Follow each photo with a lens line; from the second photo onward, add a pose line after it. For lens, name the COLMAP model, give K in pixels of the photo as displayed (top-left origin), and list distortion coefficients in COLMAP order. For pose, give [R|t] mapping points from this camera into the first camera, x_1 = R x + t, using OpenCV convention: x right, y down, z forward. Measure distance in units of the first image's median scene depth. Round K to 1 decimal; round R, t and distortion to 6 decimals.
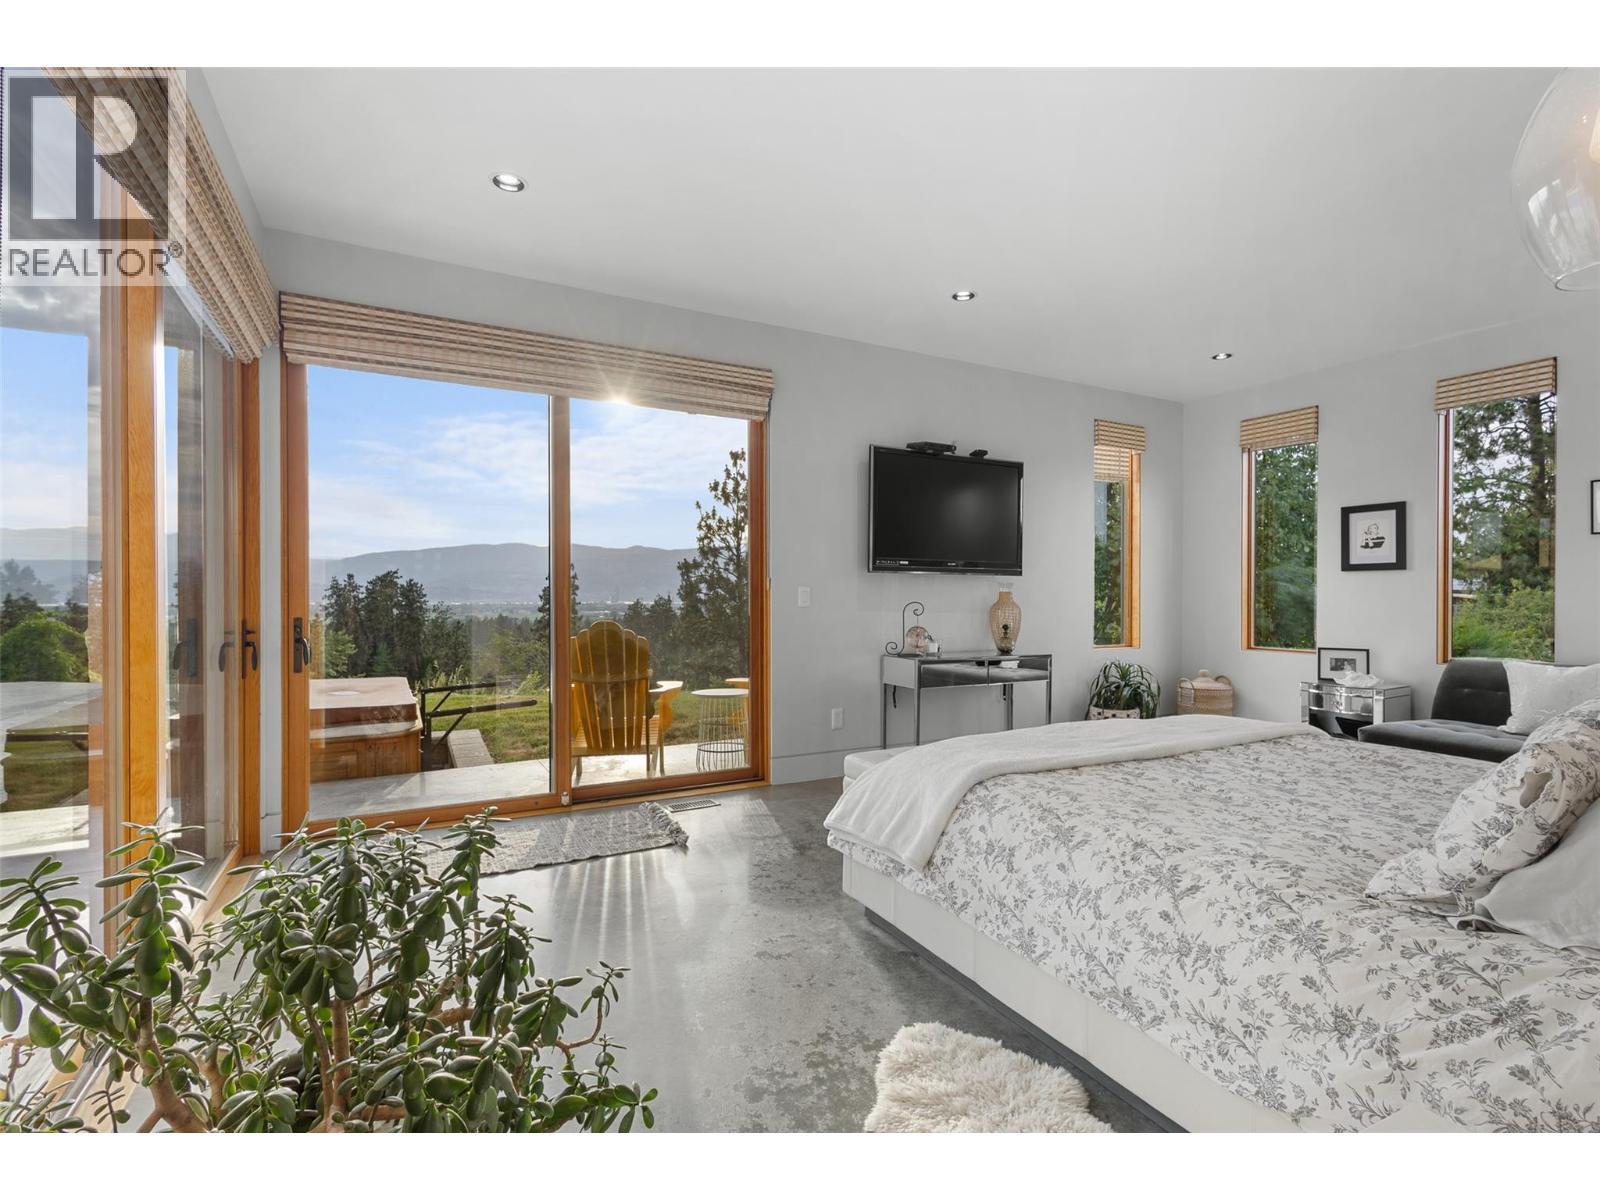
lens RADIAL K [[747.4, 0, 798.7], [0, 747.4, 602.3], [0, 0, 1]] dist [0.006762, 0.000779]
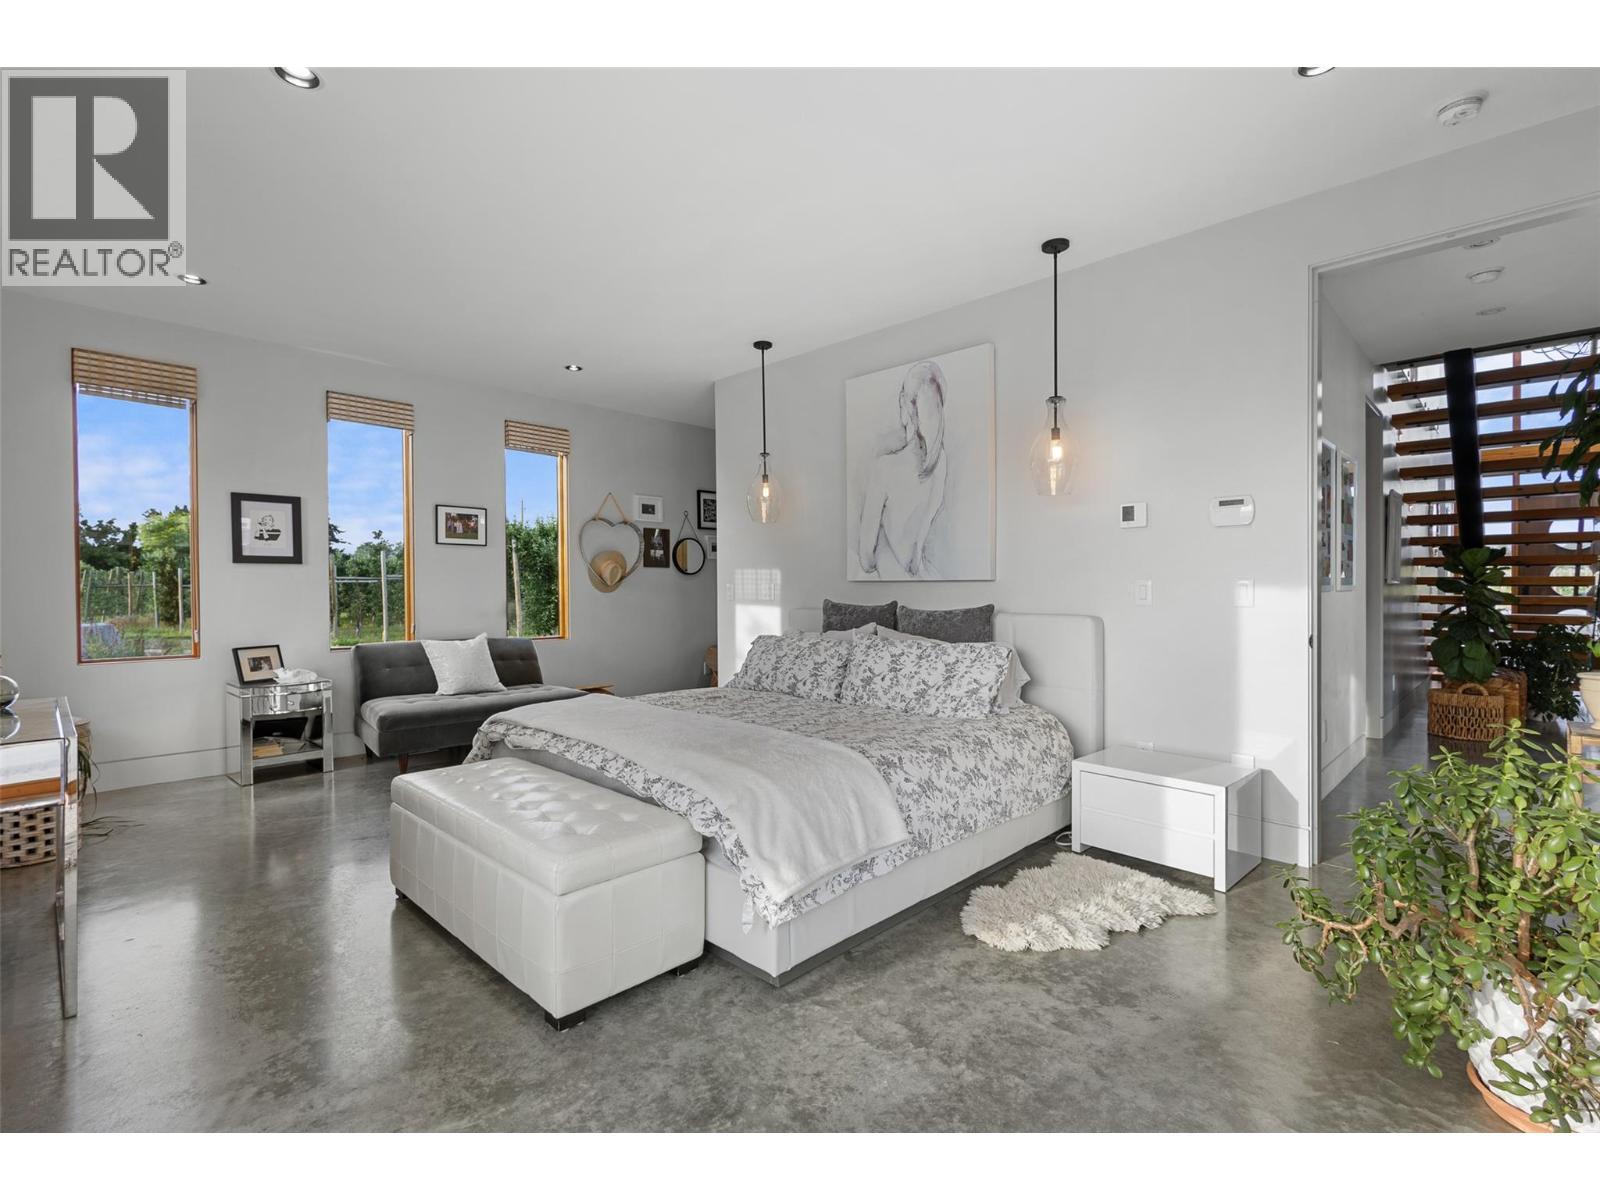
lens RADIAL K [[747.4, 0, 799.1], [0, 747.4, 601.4], [0, 0, 1]] dist [0.006762, 0.000779]
pose [[-0.292044, -0.016210, 0.956268, -0.361857], [0.011486, 0.999725, 0.020454, -0.005638], [-0.956336, 0.016957, -0.291777, 0.638756]]
